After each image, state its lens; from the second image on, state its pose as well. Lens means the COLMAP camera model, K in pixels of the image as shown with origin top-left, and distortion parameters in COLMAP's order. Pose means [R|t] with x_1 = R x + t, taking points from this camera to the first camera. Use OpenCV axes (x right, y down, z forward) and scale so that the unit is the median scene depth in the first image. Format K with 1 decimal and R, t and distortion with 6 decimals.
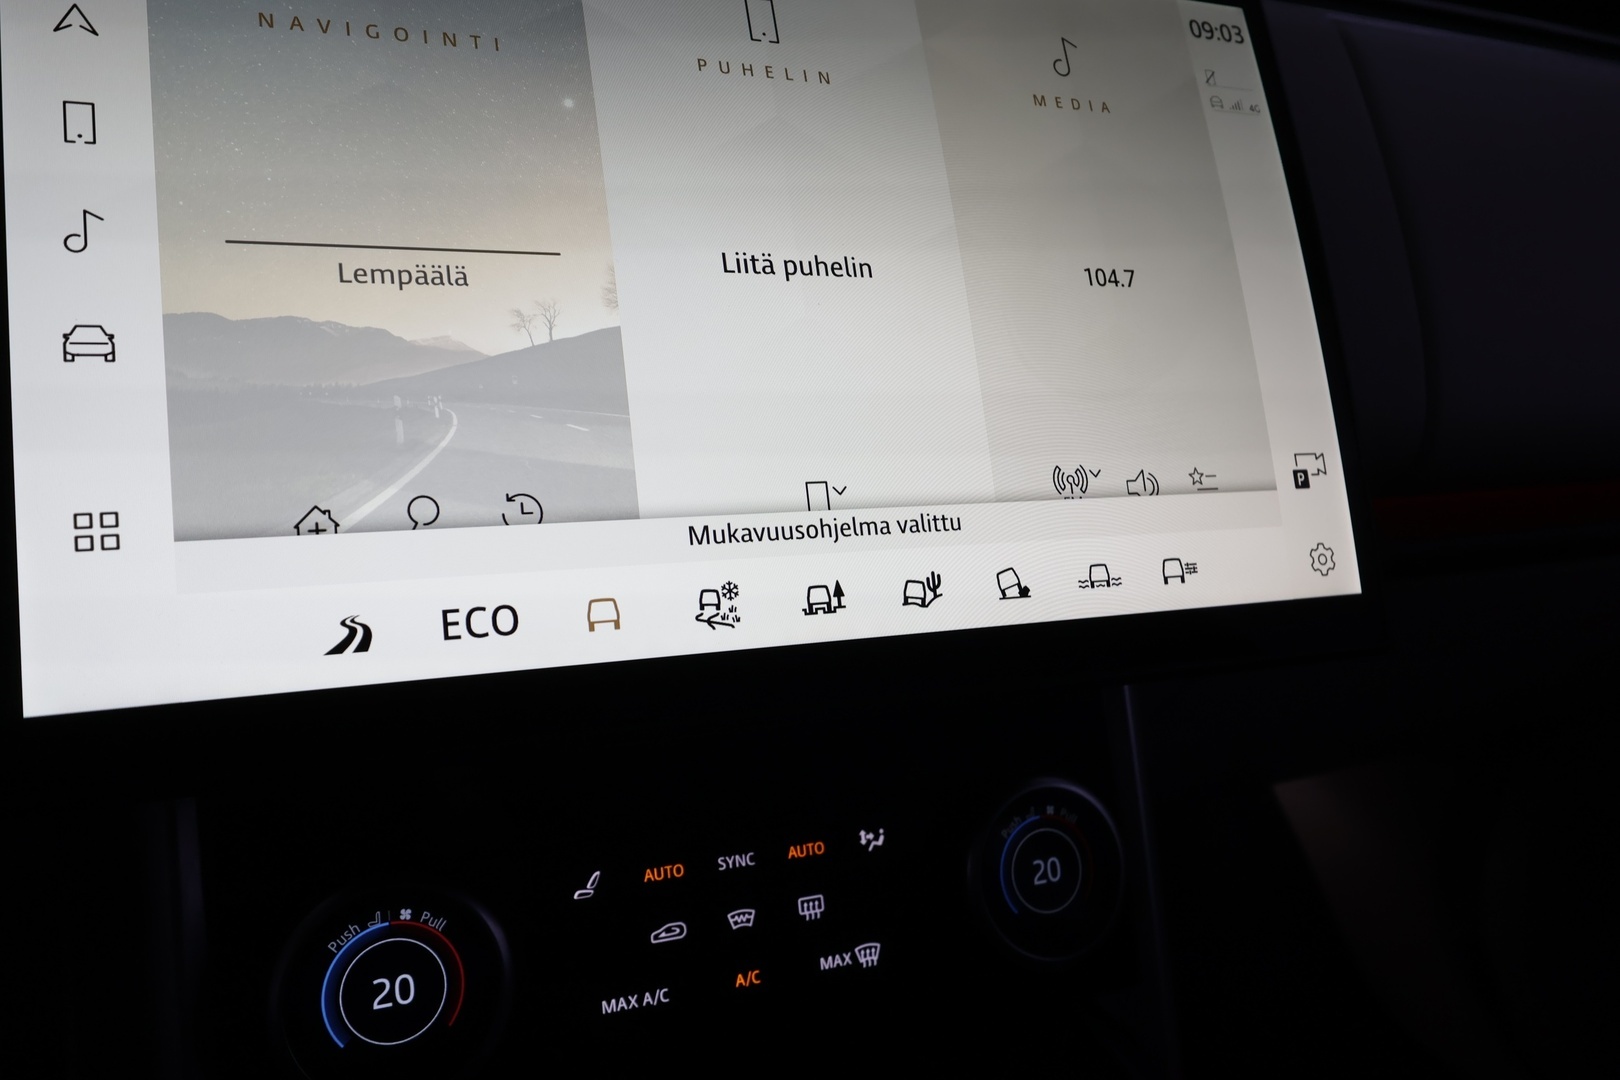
lens RADIAL K [[1262.6, 0, 798.9], [0, 1262.6, 554.6], [0, 0, 1]] dist [-0.002619, 0.009189]
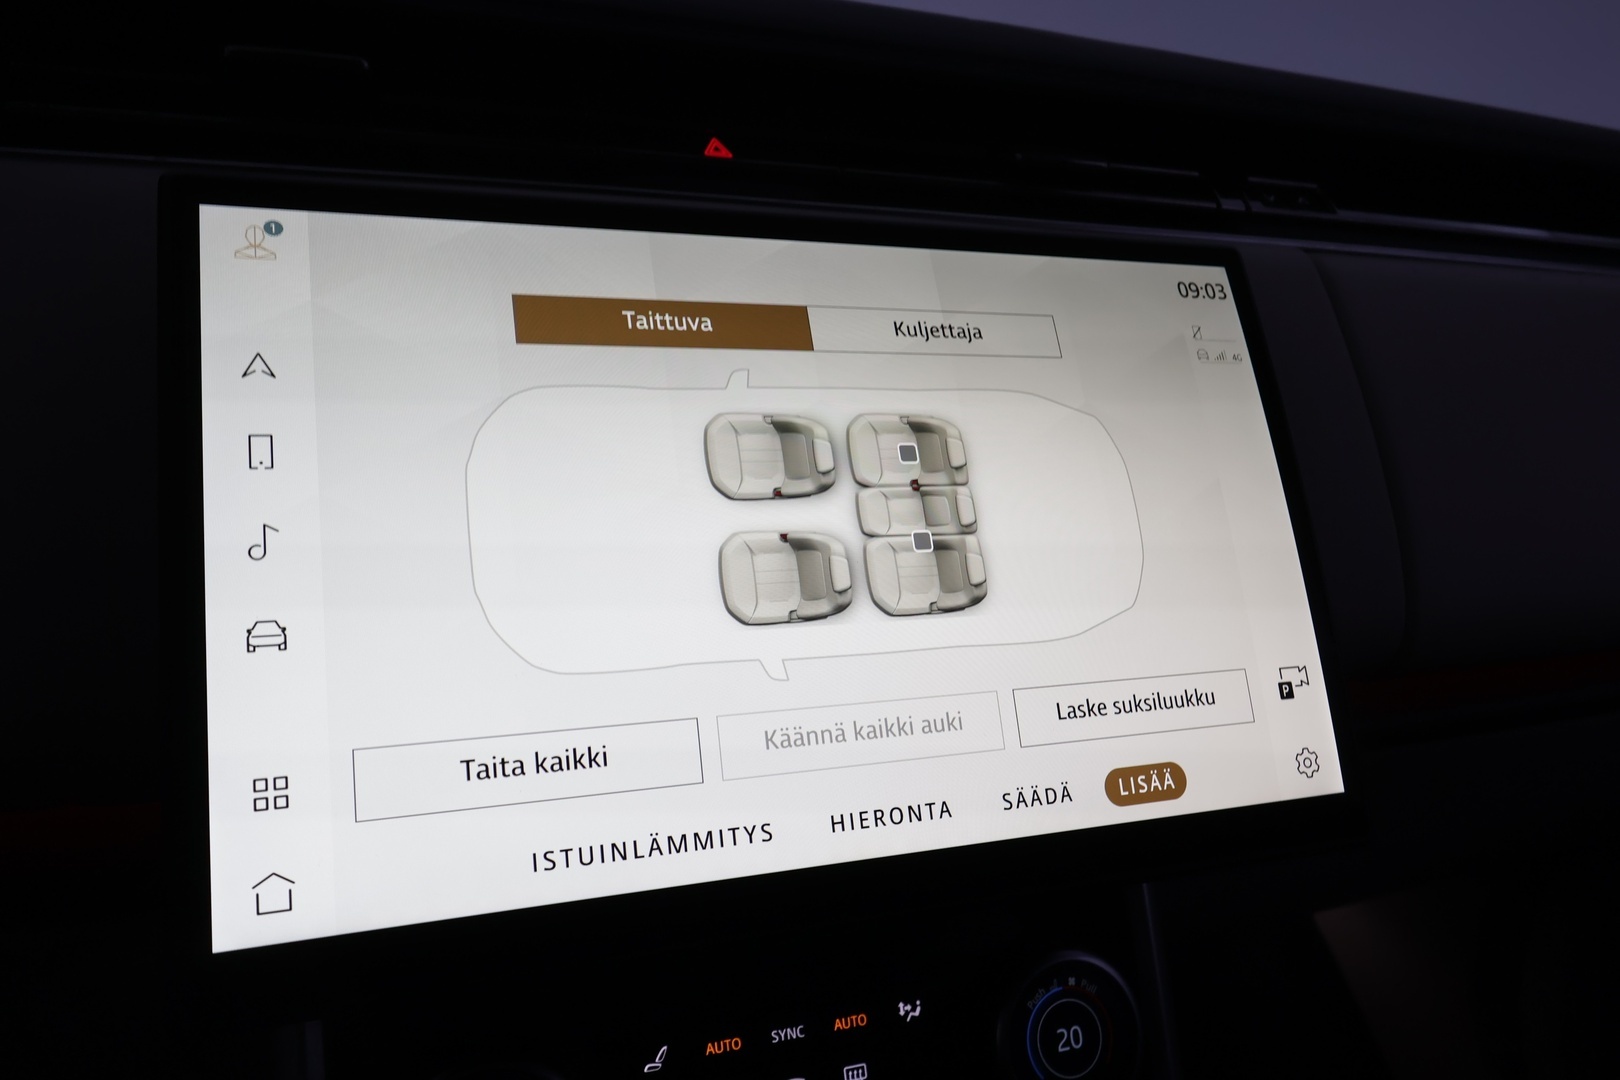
lens RADIAL K [[1262.6, 0, 802.3], [0, 1262.6, 541.2], [0, 0, 1]] dist [-0.002619, 0.009189]
pose [[0.999628, -0.007030, -0.026335, -0.004425], [0.004984, 0.997021, -0.076971, -0.107927], [0.026797, 0.076811, 0.996685, -0.147044]]
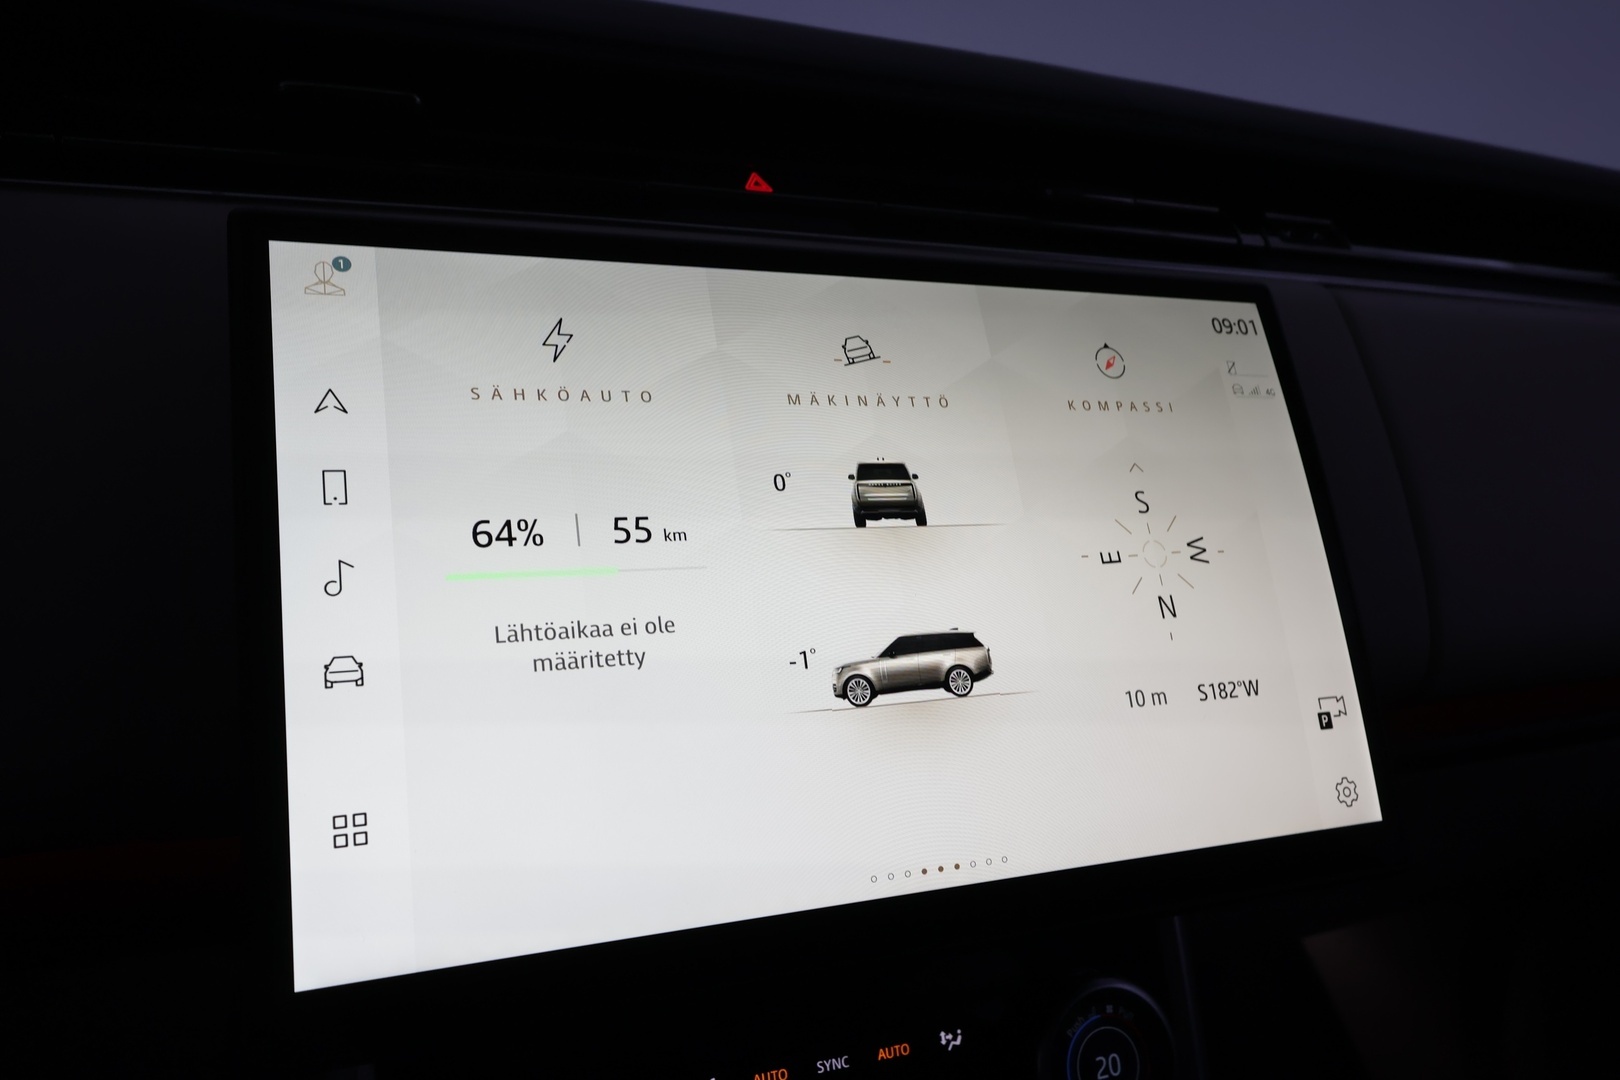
lens RADIAL K [[1262.6, 0, 801.8], [0, 1262.6, 544.6], [0, 0, 1]] dist [-0.002619, 0.009189]
pose [[0.999980, -0.006032, -0.002078, -0.074461], [0.005820, 0.995913, -0.090133, -0.118148], [0.002613, 0.090119, 0.995928, -0.158226]]
